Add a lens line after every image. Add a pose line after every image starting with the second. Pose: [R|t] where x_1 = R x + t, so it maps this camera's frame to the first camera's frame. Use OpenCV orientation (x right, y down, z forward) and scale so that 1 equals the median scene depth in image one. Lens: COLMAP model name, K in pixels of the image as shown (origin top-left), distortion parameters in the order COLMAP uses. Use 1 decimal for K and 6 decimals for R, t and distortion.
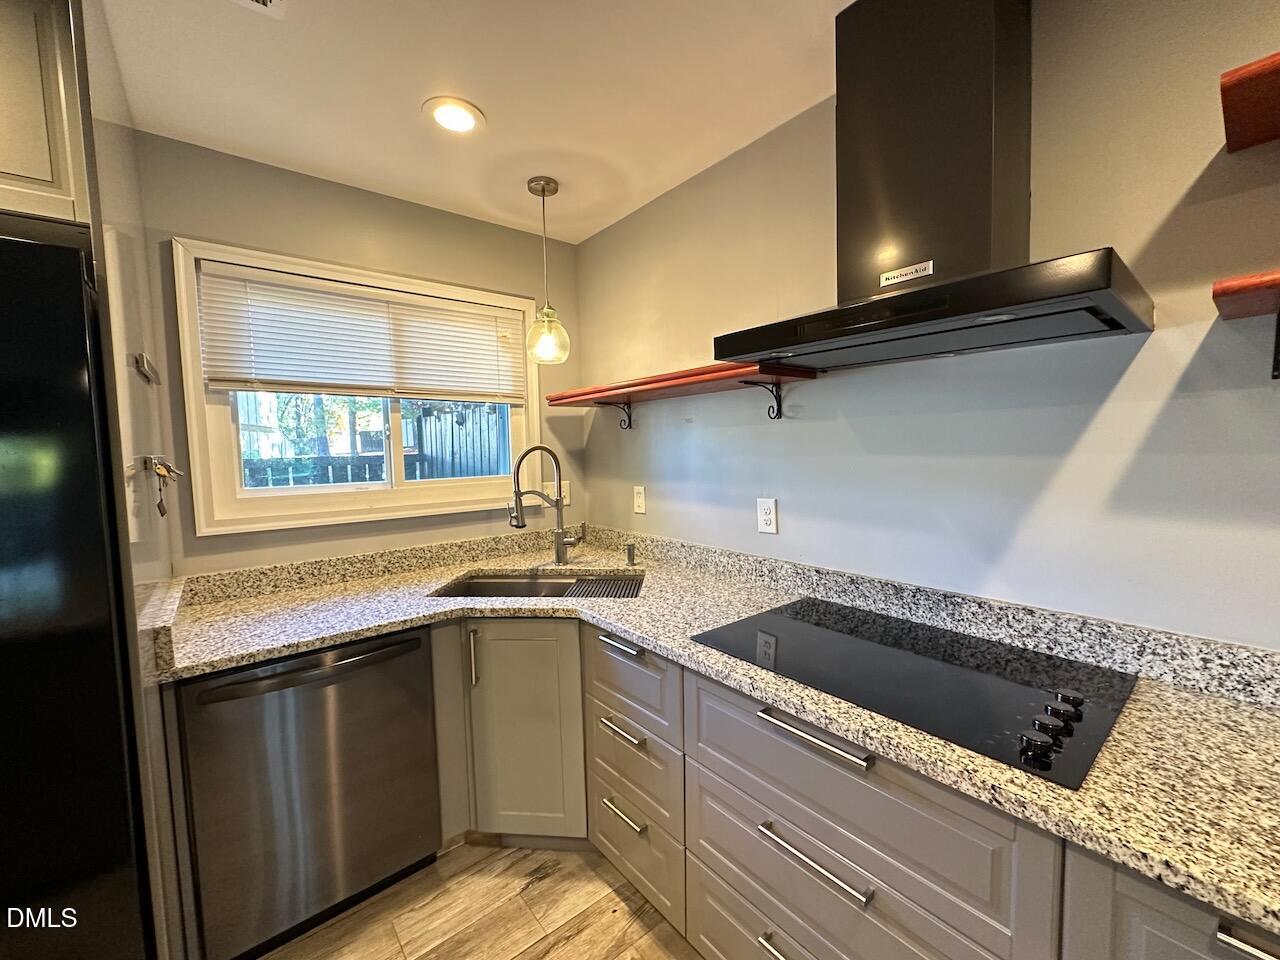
lens RADIAL K [[513.6, 0, 636.0], [0, 513.6, 483.3], [0, 0, 1]] dist [-0.003674, 0.000795]
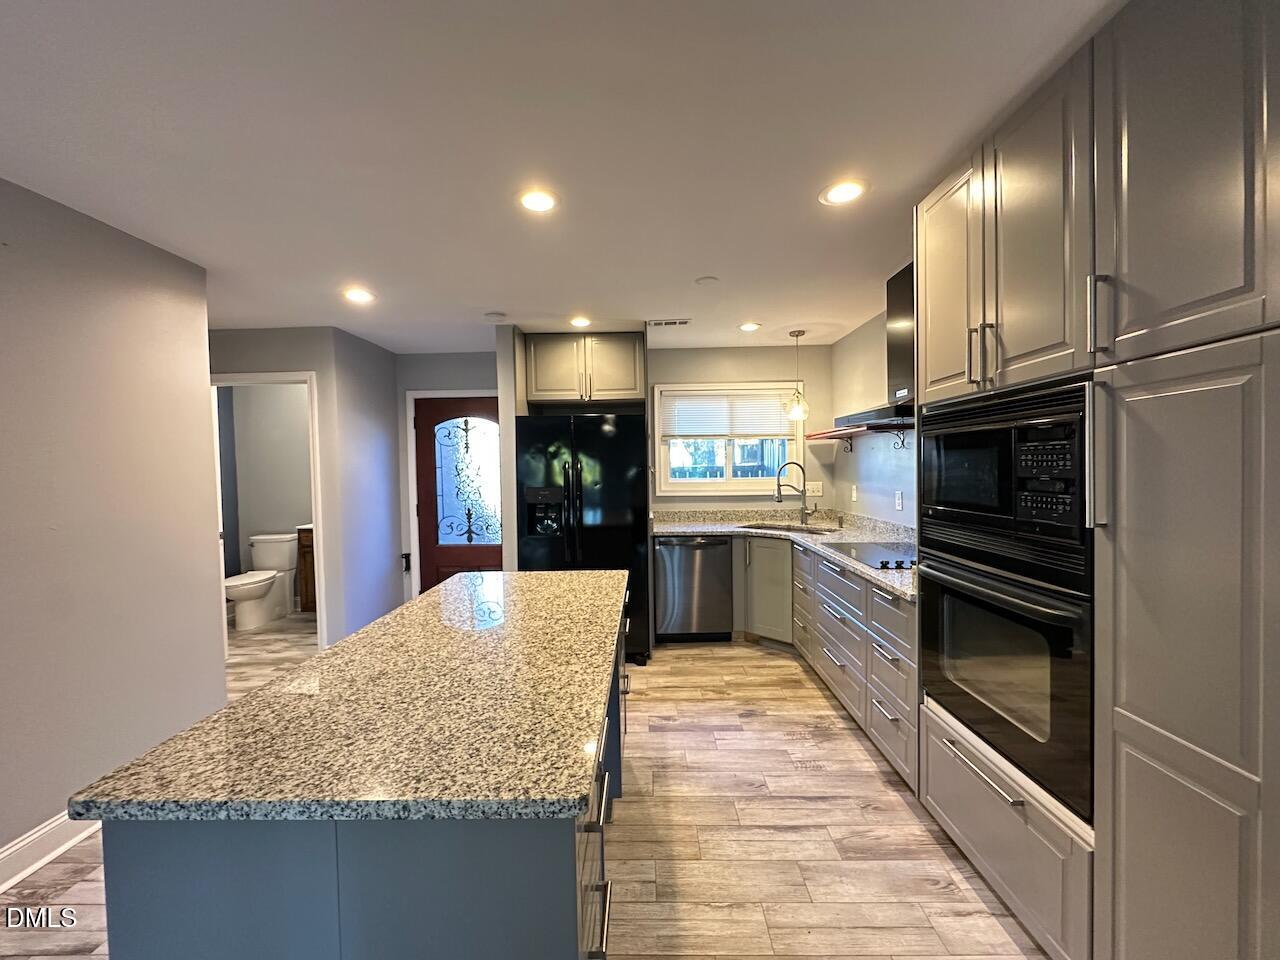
lens RADIAL K [[513.6, 0, 636.0], [0, 513.6, 483.3], [0, 0, 1]] dist [-0.003674, 0.000795]
pose [[0.768096, 0.032525, -0.639508, 0.632525], [-0.046222, 0.998920, -0.004710, 0.047058], [0.638664, 0.033177, 0.768770, -0.924394]]
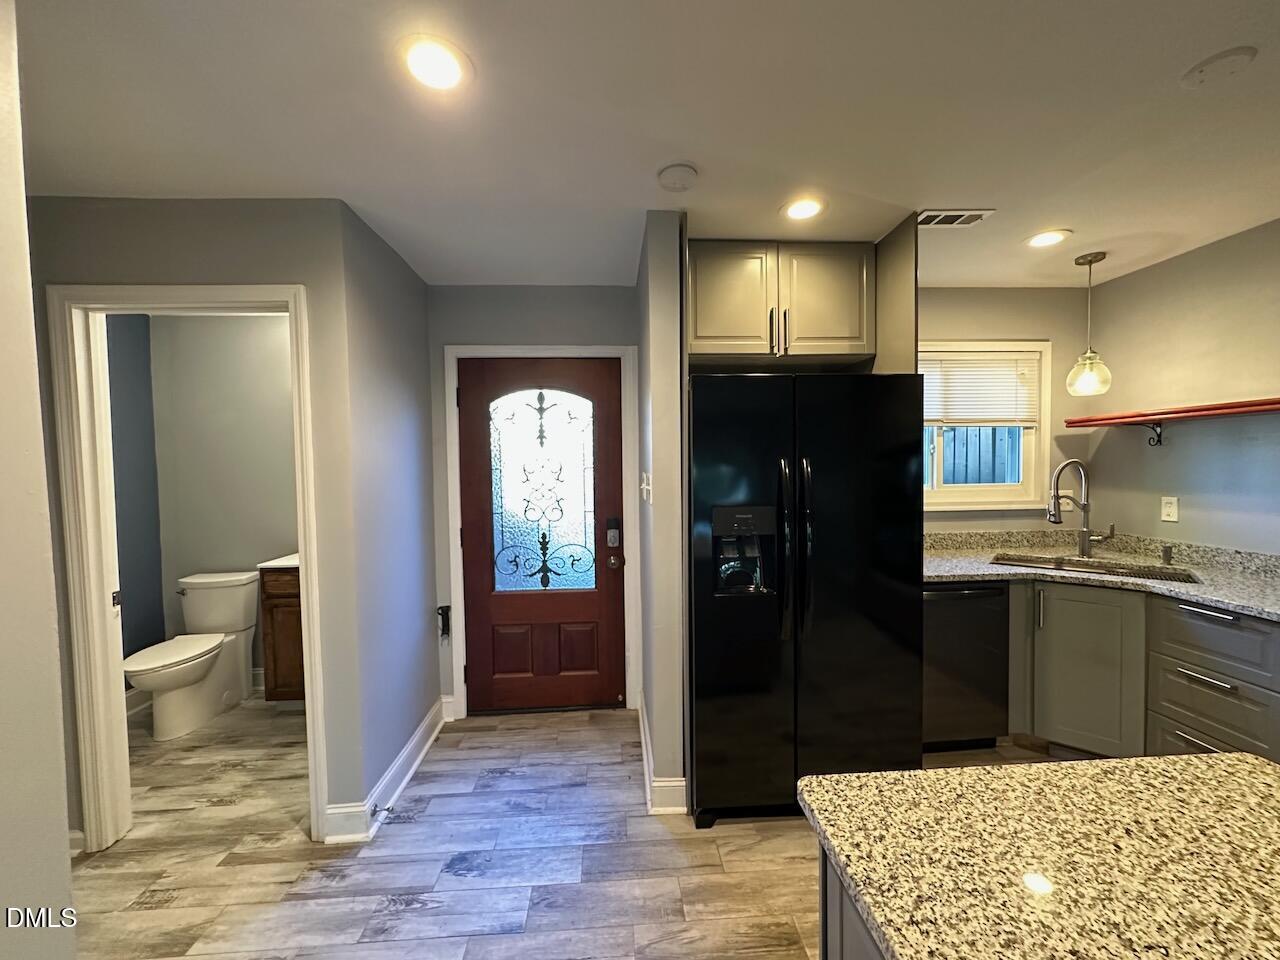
lens RADIAL K [[513.6, 0, 636.0], [0, 513.6, 483.3], [0, 0, 1]] dist [-0.003674, 0.000795]
pose [[0.812802, 0.031703, -0.581677, -0.338213], [-0.043697, 0.999023, -0.006611, 0.039453], [0.580899, 0.030791, 0.813393, -0.674644]]
